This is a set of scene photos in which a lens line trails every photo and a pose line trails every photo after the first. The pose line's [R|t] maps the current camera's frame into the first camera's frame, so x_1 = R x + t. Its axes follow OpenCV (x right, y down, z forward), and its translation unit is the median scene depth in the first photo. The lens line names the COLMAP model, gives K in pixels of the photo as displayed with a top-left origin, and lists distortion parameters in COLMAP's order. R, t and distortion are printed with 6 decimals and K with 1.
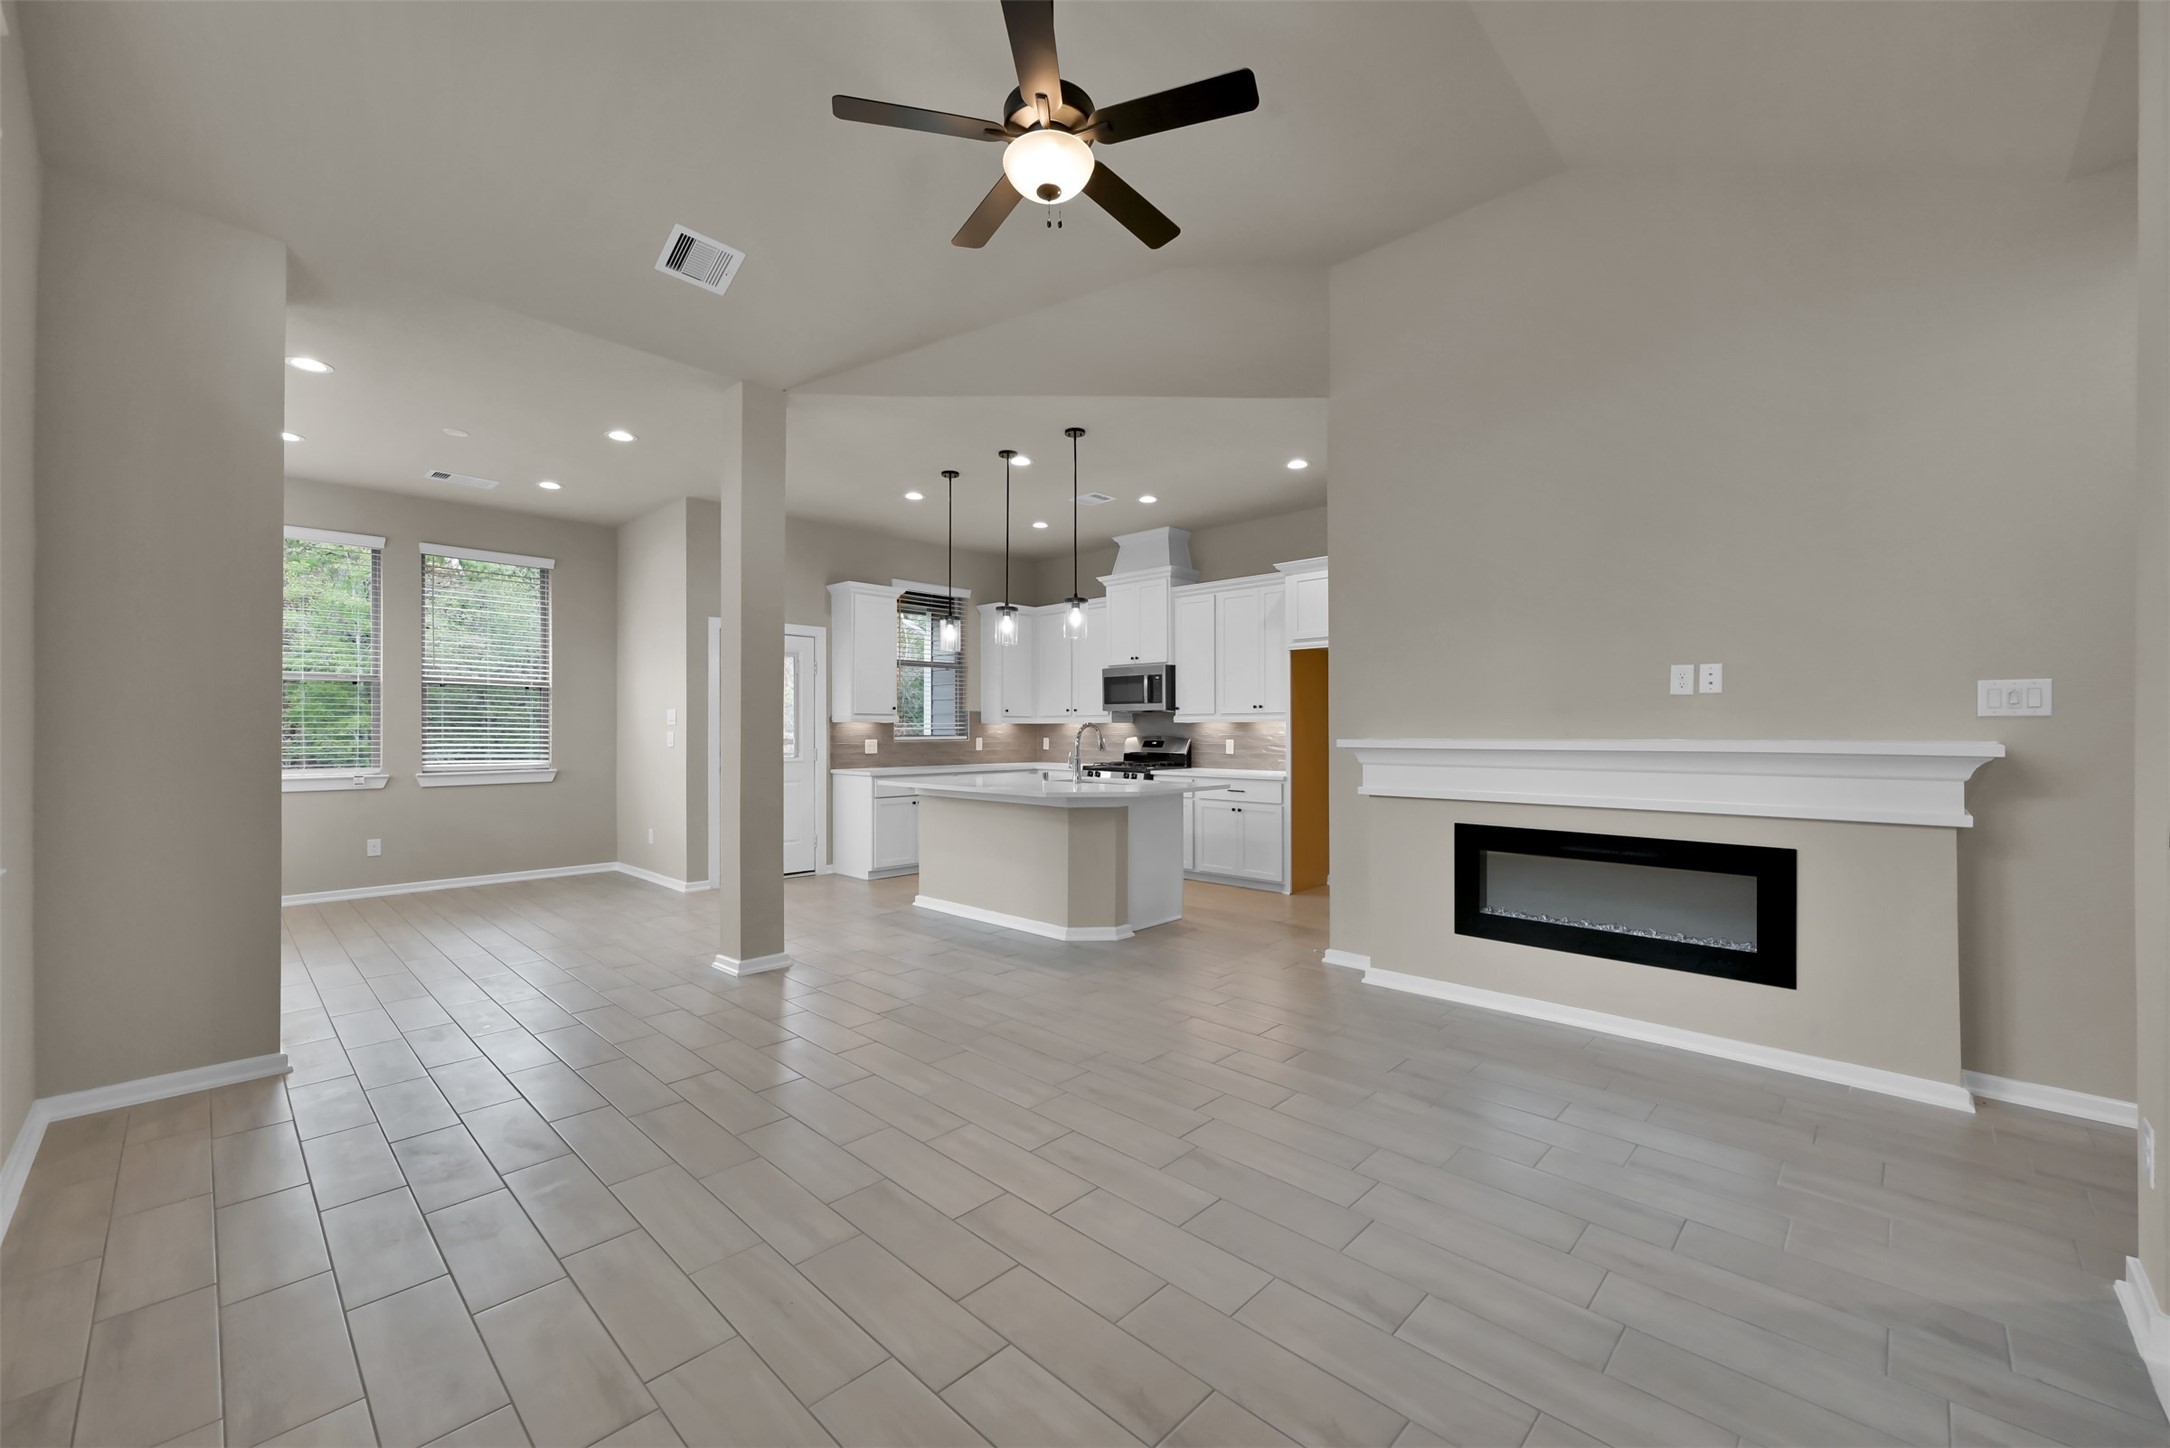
lens RADIAL K [[858.2, 0, 1092.1], [0, 858.2, 724.6], [0, 0, 1]] dist [-0.000951, 0.000788]
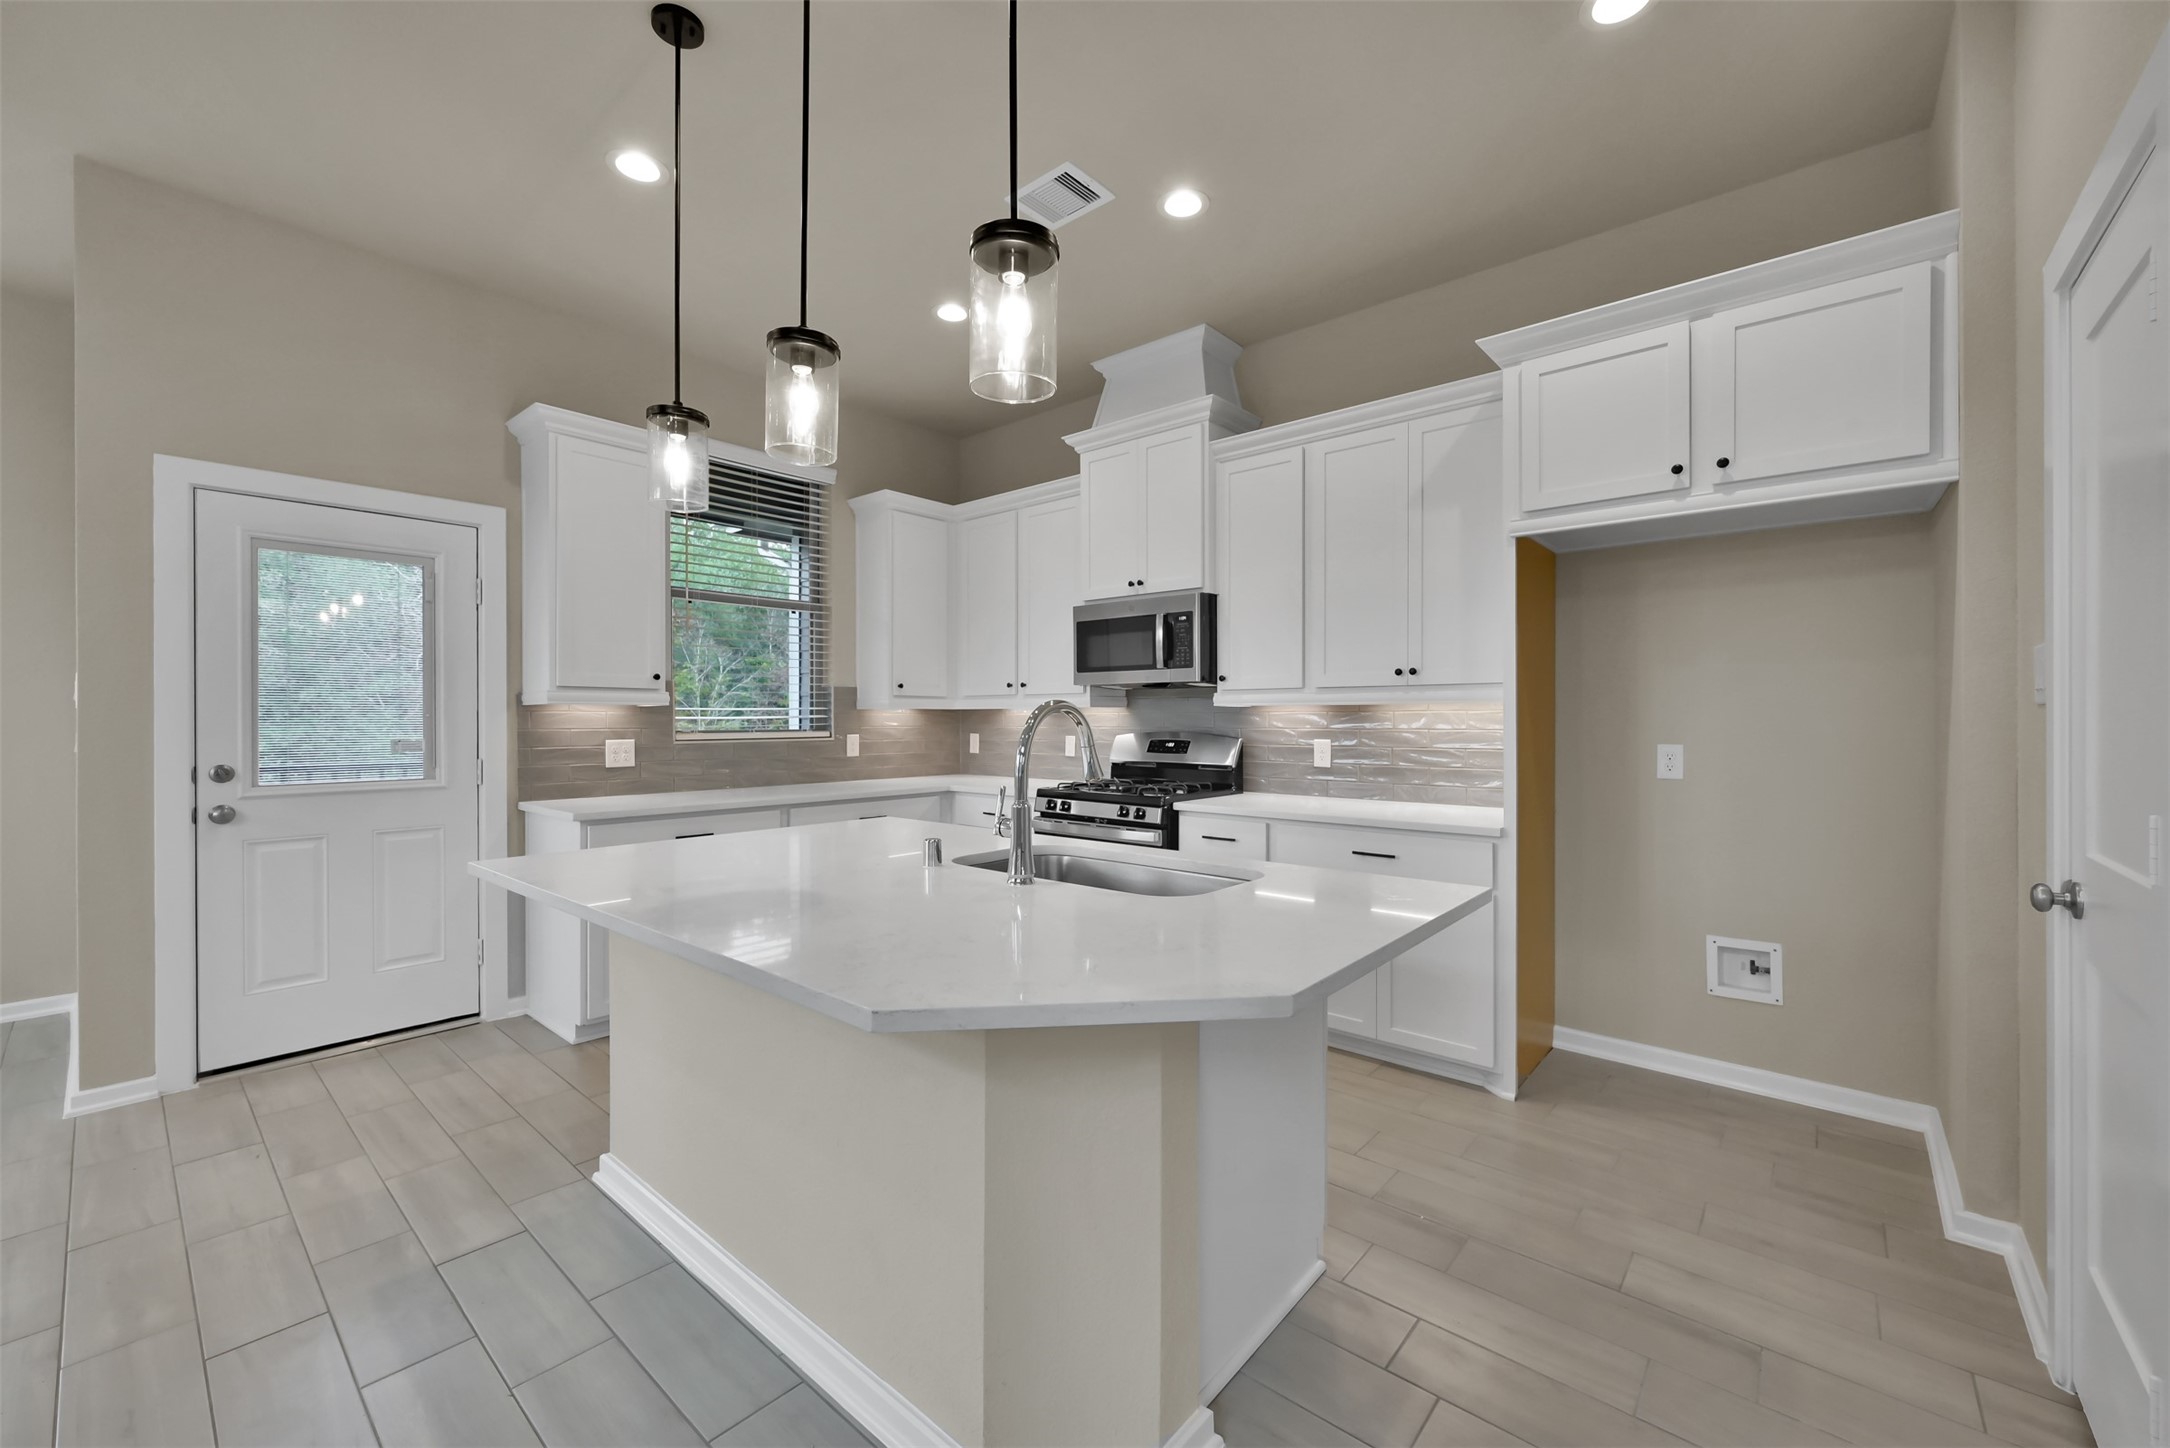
lens RADIAL K [[858.2, 0, 1070.1], [0, 858.2, 724.1], [0, 0, 1]] dist [-0.000951, 0.000788]
pose [[0.999543, -0.000303, 0.030222, -0.006389], [-0.000060, 0.999928, 0.011989, 0.002213], [-0.030223, -0.011985, 0.999471, 0.487231]]
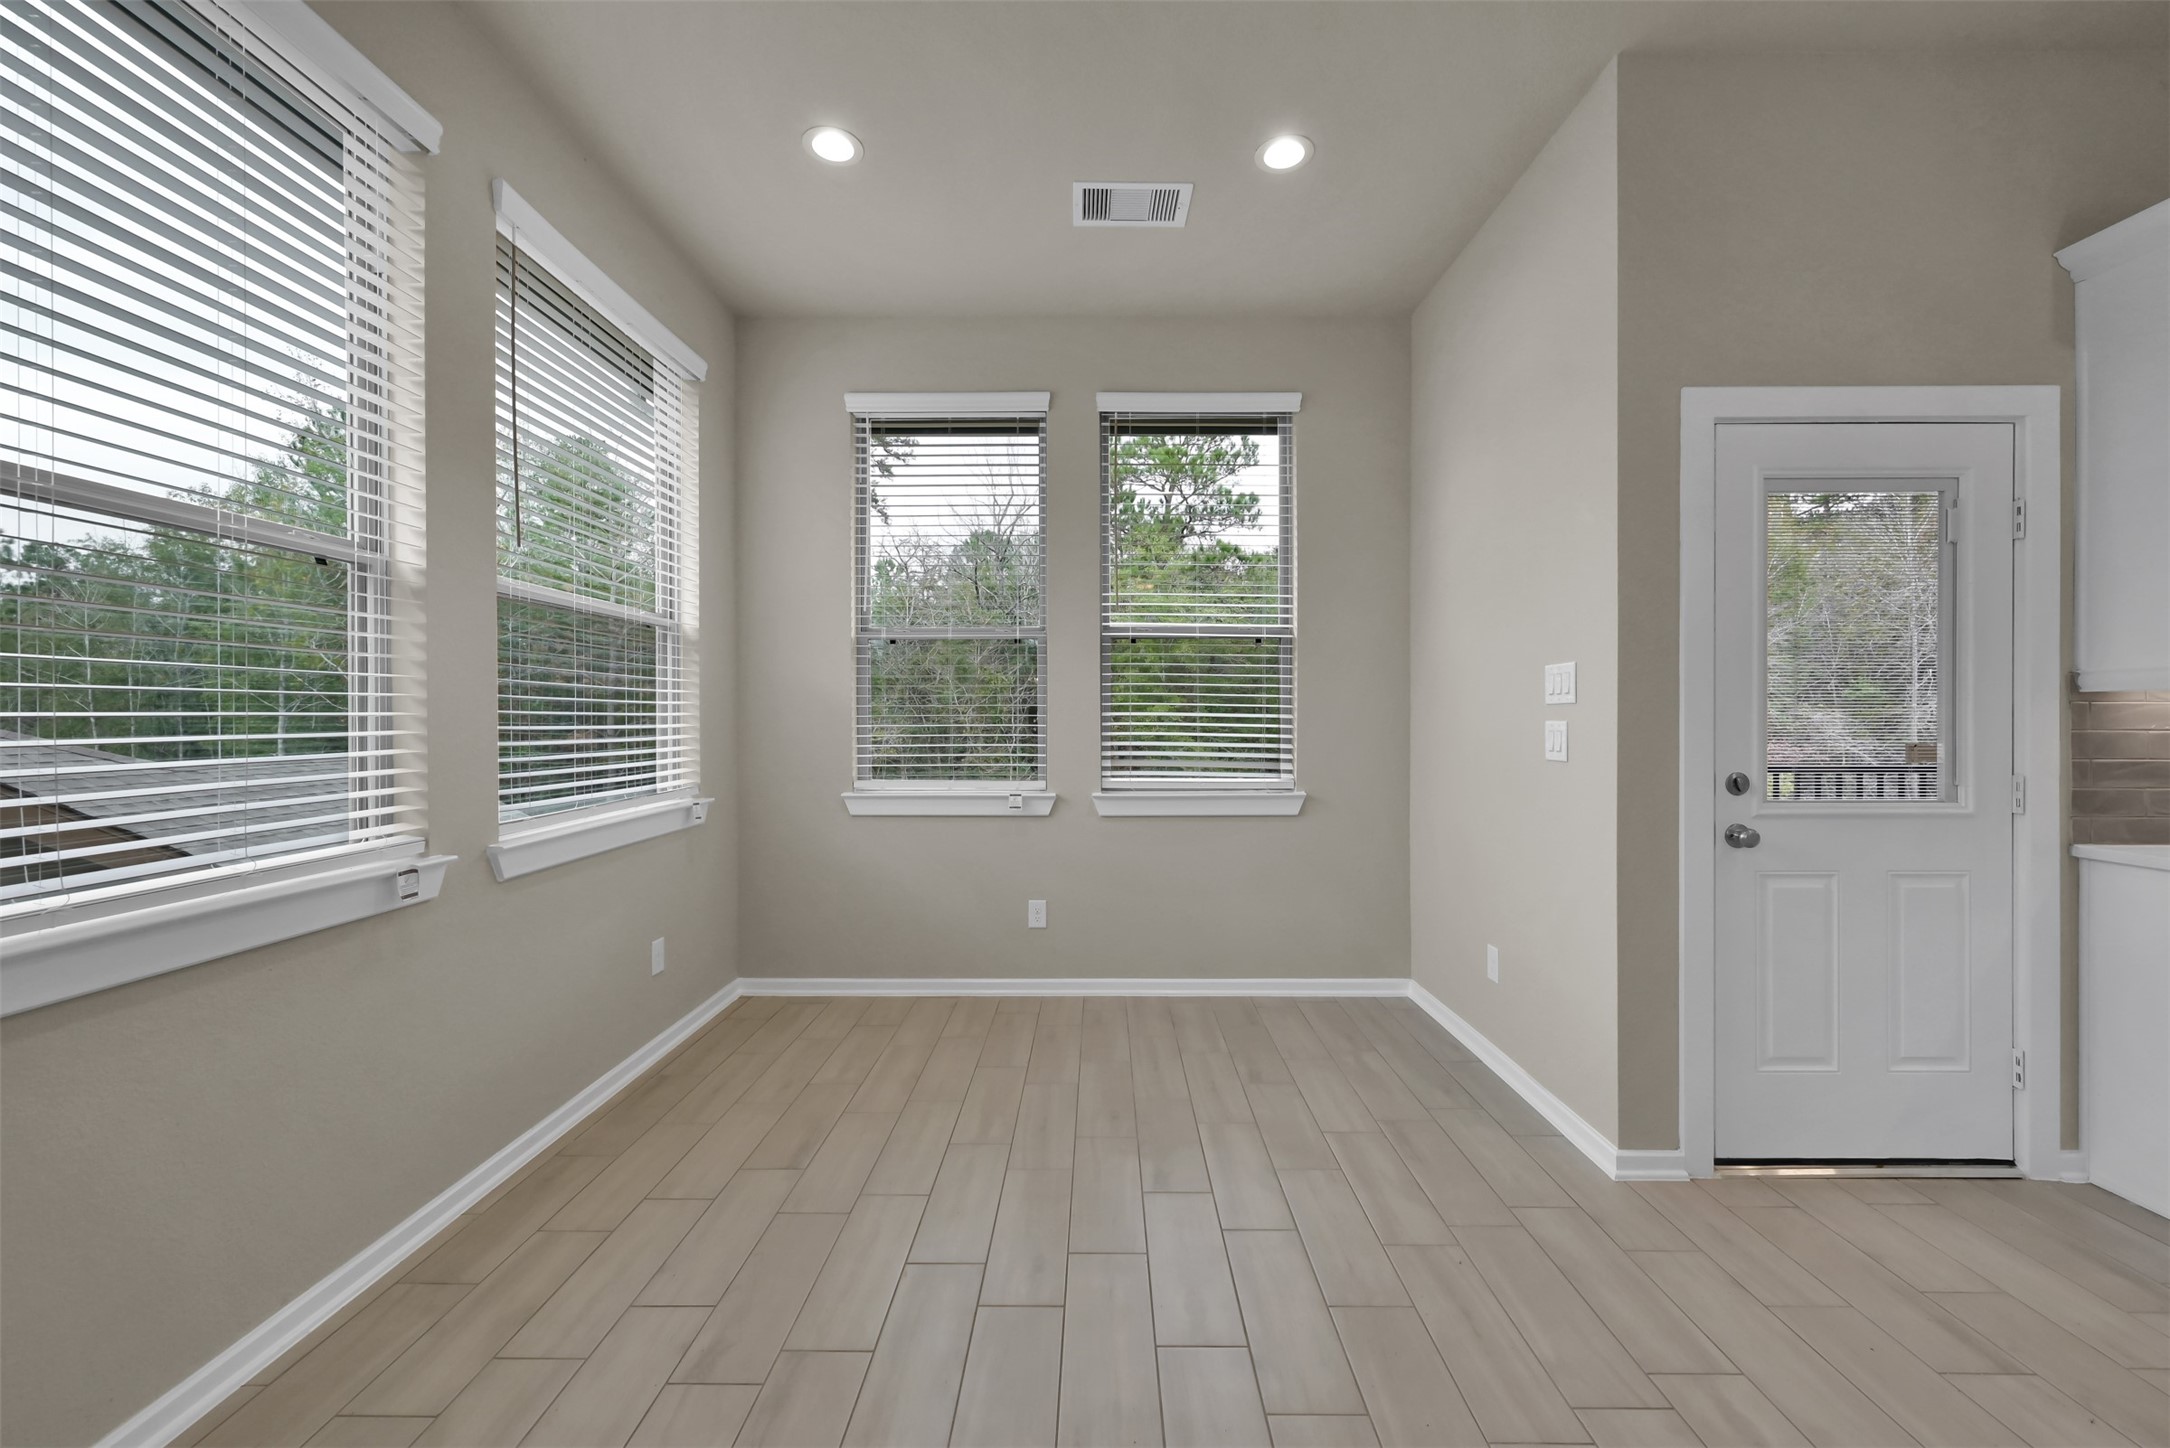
lens RADIAL K [[858.2, 0, 1076.4], [0, 858.2, 724.7], [0, 0, 1]] dist [-0.000951, 0.000788]
pose [[0.663854, 0.006766, -0.747832, -0.301880], [0.006872, 0.999862, 0.015147, 0.001913], [0.747831, -0.015195, 0.663716, 0.508606]]
